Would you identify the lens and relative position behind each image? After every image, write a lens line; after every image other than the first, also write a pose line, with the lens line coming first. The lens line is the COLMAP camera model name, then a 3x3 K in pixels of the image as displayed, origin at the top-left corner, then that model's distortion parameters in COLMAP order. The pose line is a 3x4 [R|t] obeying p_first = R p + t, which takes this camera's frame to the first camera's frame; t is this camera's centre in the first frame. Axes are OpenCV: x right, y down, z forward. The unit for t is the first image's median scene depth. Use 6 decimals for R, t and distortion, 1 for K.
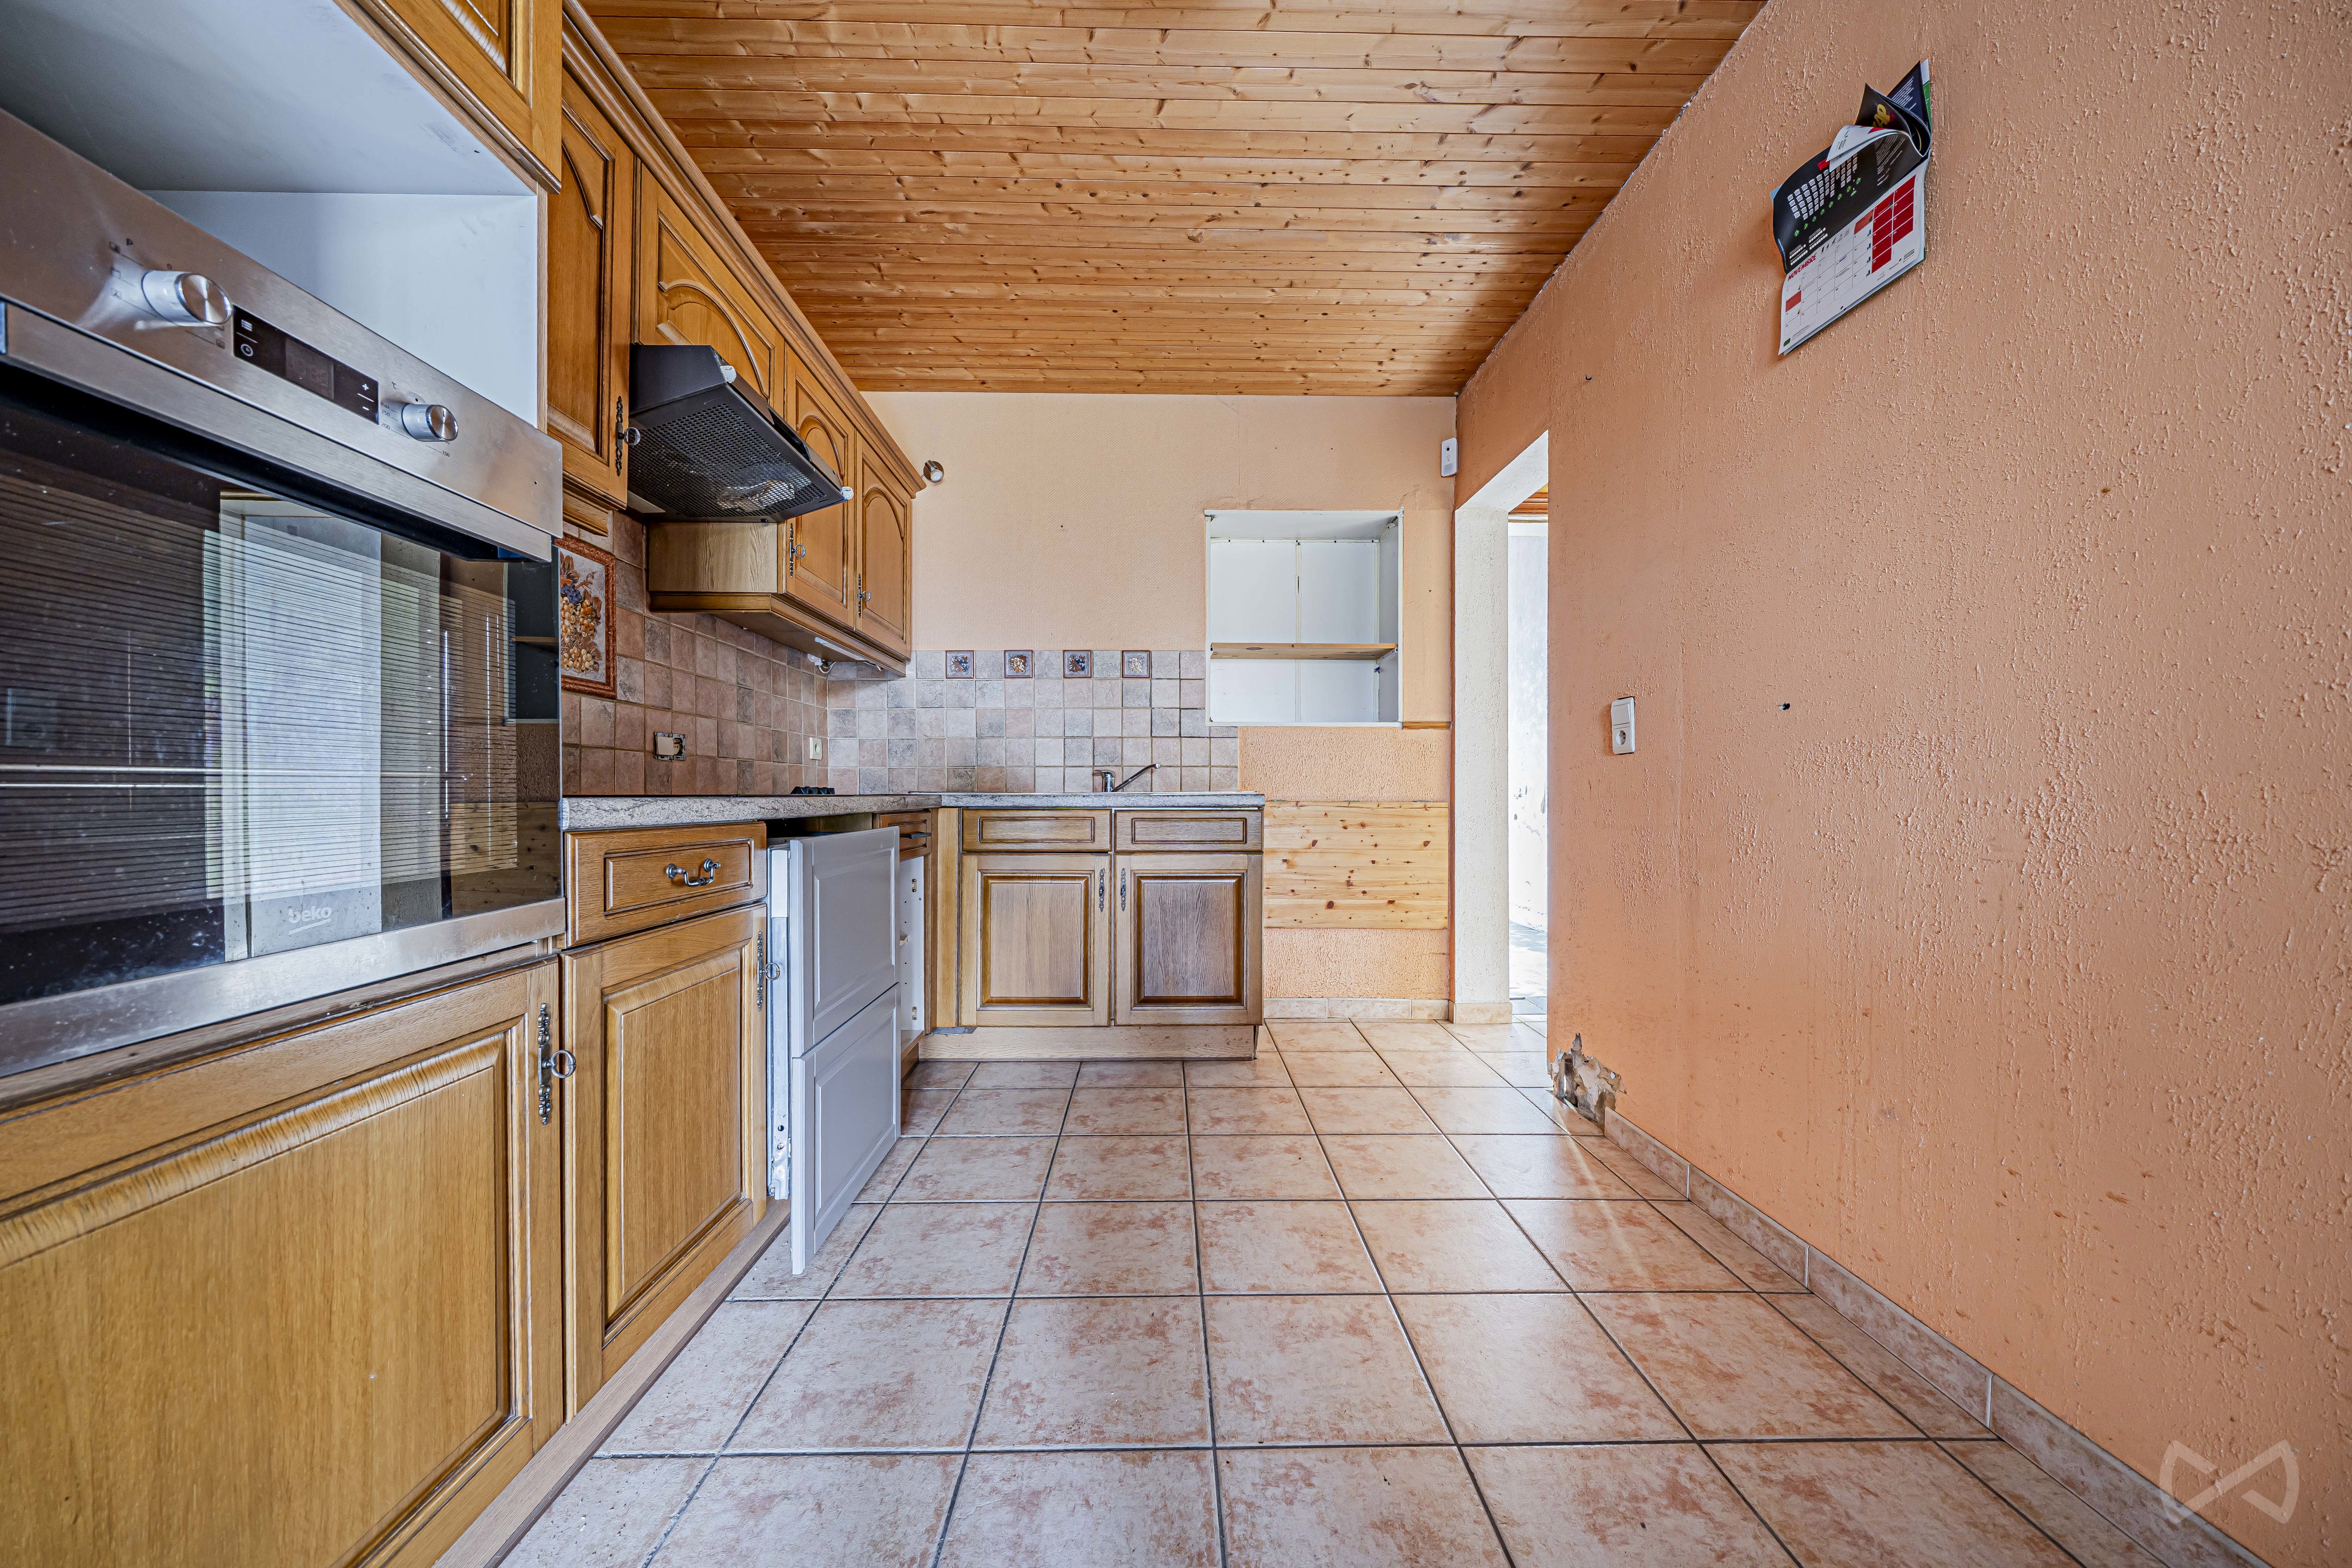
lens RADIAL K [[808.4, 0, 1173.0], [0, 808.4, 796.0], [0, 0, 1]] dist [-0.000237, -0.000079]
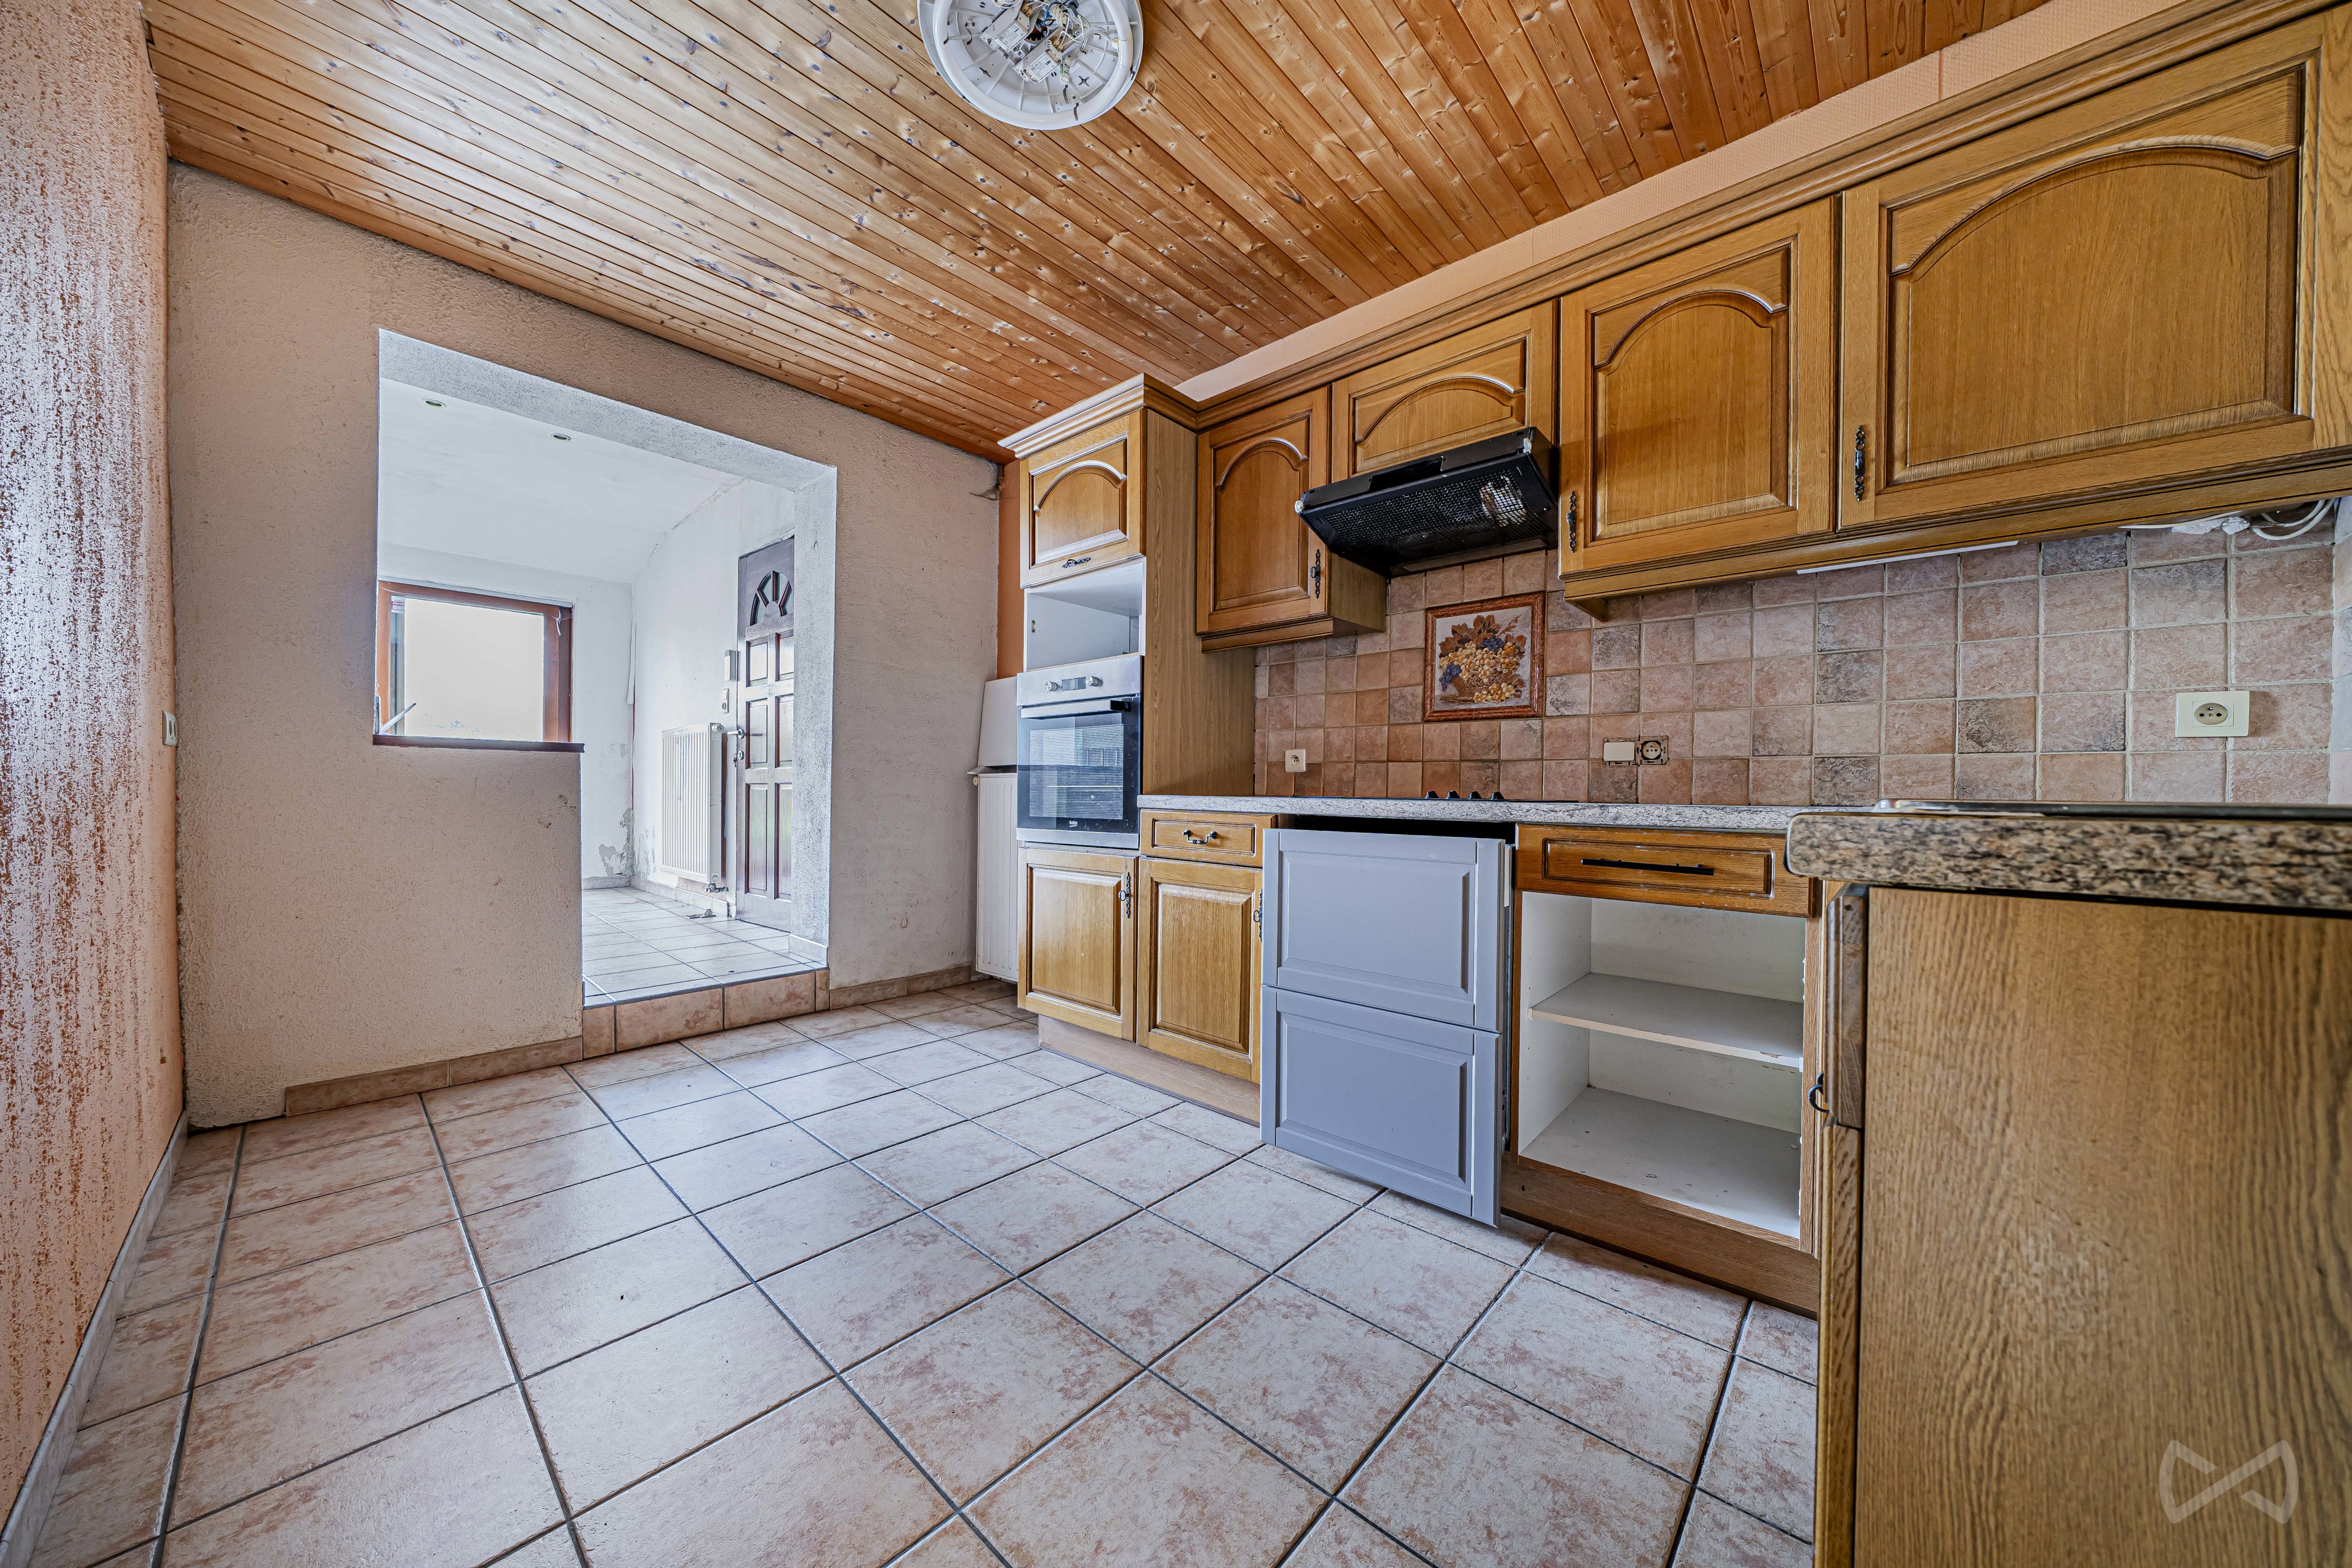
lens RADIAL K [[808.4, 0, 1176.4], [0, 808.4, 790.6], [0, 0, 1]] dist [-0.000237, -0.000079]
pose [[-0.691107, -0.013214, -0.722631, 0.508545], [-0.017594, 0.999844, -0.001456, -0.004001], [0.722538, 0.011707, -0.691232, 1.453787]]
